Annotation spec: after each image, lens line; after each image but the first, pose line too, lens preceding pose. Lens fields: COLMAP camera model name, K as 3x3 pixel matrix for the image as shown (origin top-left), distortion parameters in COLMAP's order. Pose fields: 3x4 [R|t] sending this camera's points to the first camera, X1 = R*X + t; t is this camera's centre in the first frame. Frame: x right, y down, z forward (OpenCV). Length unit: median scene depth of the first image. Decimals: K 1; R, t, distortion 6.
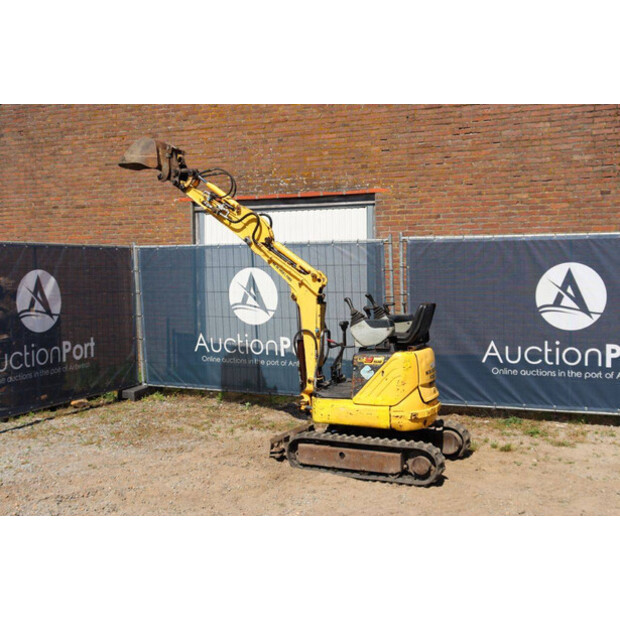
lens RADIAL K [[772.9, 0, 310.0], [0, 772.9, 310.0], [0, 0, 1]] dist [0.010914, 0.093578]
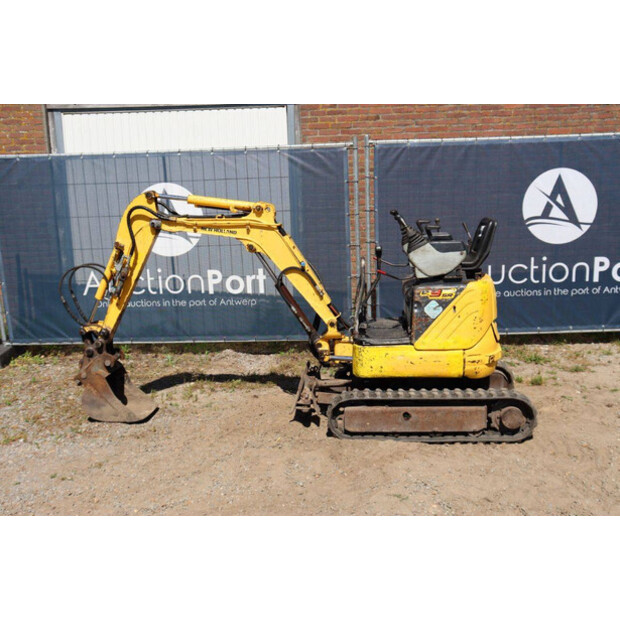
lens RADIAL K [[772.9, 0, 310.0], [0, 772.9, 310.0], [0, 0, 1]] dist [0.010914, 0.093578]
pose [[0.931348, -0.078002, 0.355676, -0.263474], [0.041269, 0.993104, 0.109730, -0.008529], [-0.361783, -0.087518, 0.928145, 0.255285]]
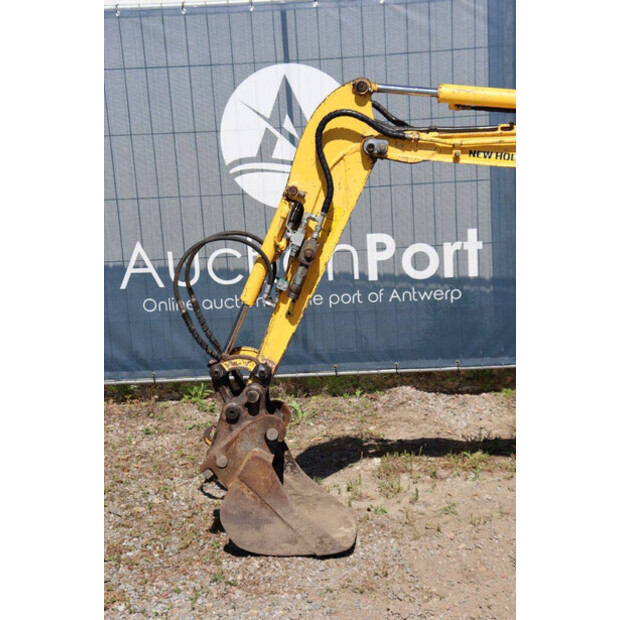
lens RADIAL K [[1306.0, 0, 310.0], [0, 1306.0, 310.0], [0, 0, 1]] dist [0.298506, 0.234651]
pose [[0.918148, -0.110850, 0.380416, -0.388470], [0.065281, 0.989270, 0.130706, -0.020915], [-0.390823, -0.095173, 0.915532, 0.434920]]
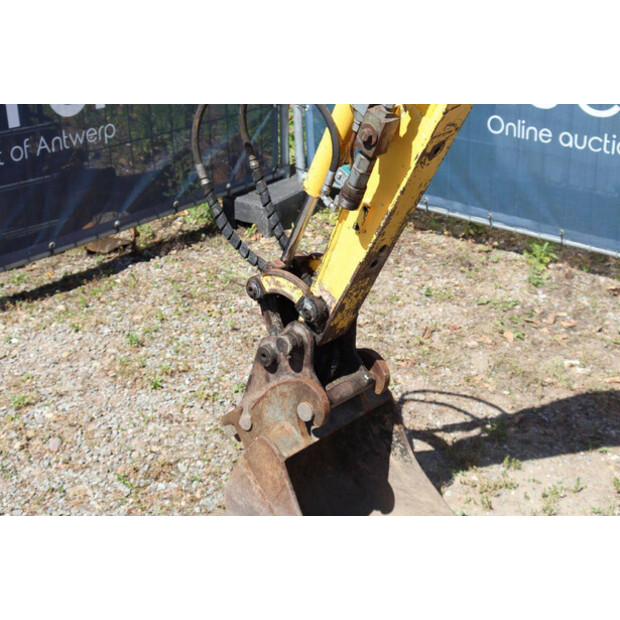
lens RADIAL K [[1107.4, 0, 310.0], [0, 1107.4, 310.0], [0, 0, 1]] dist [0.144376, 0.387666]
pose [[0.966782, 0.110773, -0.230352, -0.121199], [-0.023692, 0.936167, 0.350756, -0.022372], [0.254502, -0.333647, 0.907694, 0.706427]]
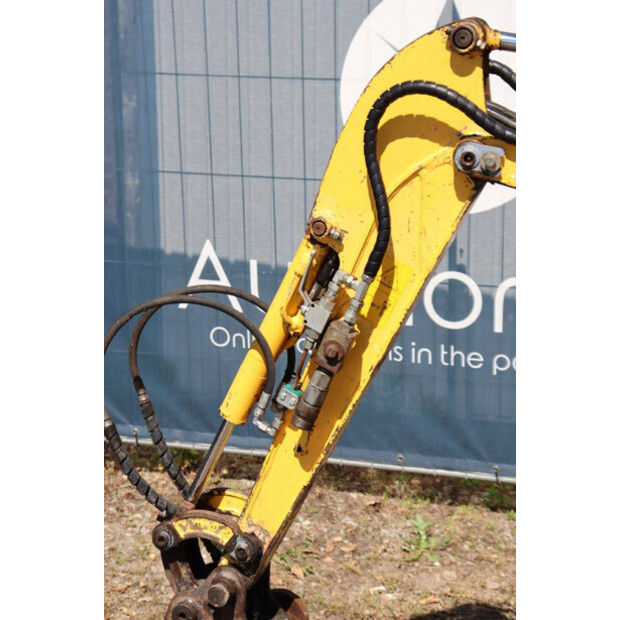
lens RADIAL K [[1487.7, 0, 310.0], [0, 1487.7, 310.0], [0, 0, 1]] dist [0.411281, 0.439871]
pose [[0.985718, -0.019487, 0.167270, -0.232882], [-0.008899, 0.985867, 0.167295, -0.036530], [-0.168166, -0.166394, 0.971614, 0.628800]]
